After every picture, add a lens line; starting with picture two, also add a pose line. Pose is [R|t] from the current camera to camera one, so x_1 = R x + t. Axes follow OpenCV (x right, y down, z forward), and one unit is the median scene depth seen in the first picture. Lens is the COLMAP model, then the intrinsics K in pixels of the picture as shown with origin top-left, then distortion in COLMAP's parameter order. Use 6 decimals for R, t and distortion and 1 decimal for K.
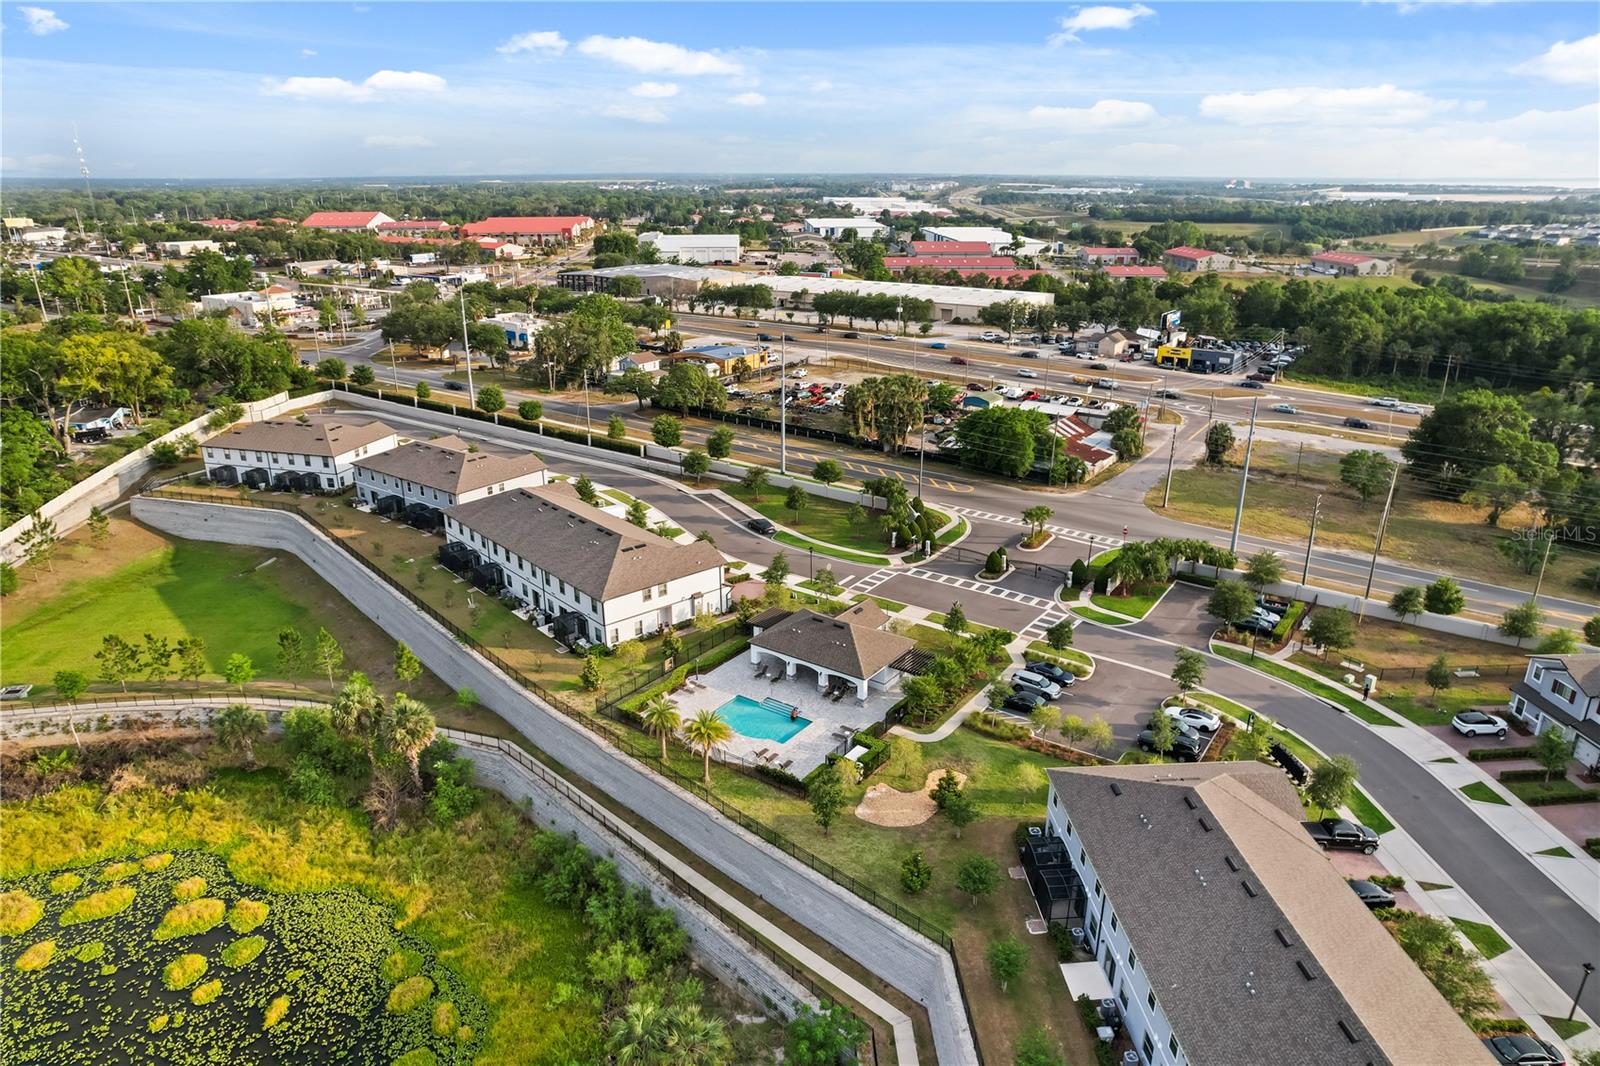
lens RADIAL K [[1017.0, 0, 793.1], [0, 1017.0, 535.7], [0, 0, 1]] dist [-0.026212, 0.022799]
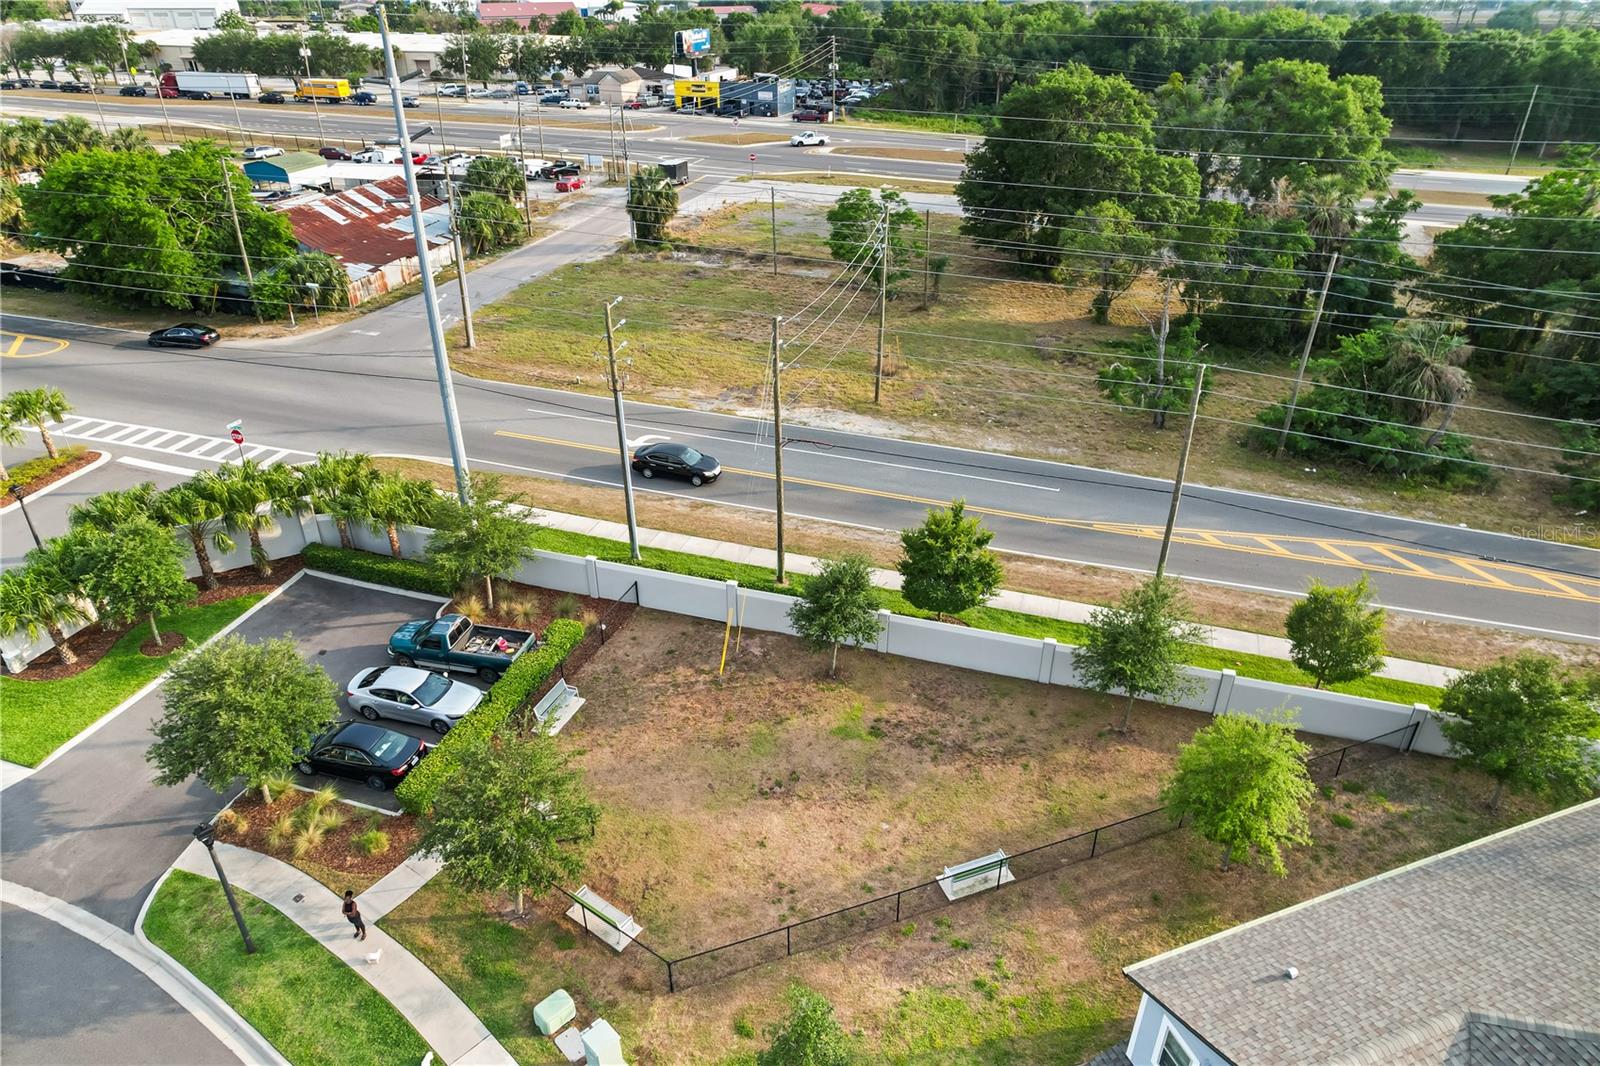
lens RADIAL K [[1017.0, 0, 800.1], [0, 1017.0, 532.3], [0, 0, 1]] dist [-0.026212, 0.022799]
pose [[0.954827, -0.151182, 0.255830, 0.353324], [0.106246, 0.977686, 0.181224, -0.013257], [-0.277520, -0.145856, 0.949584, 0.473800]]
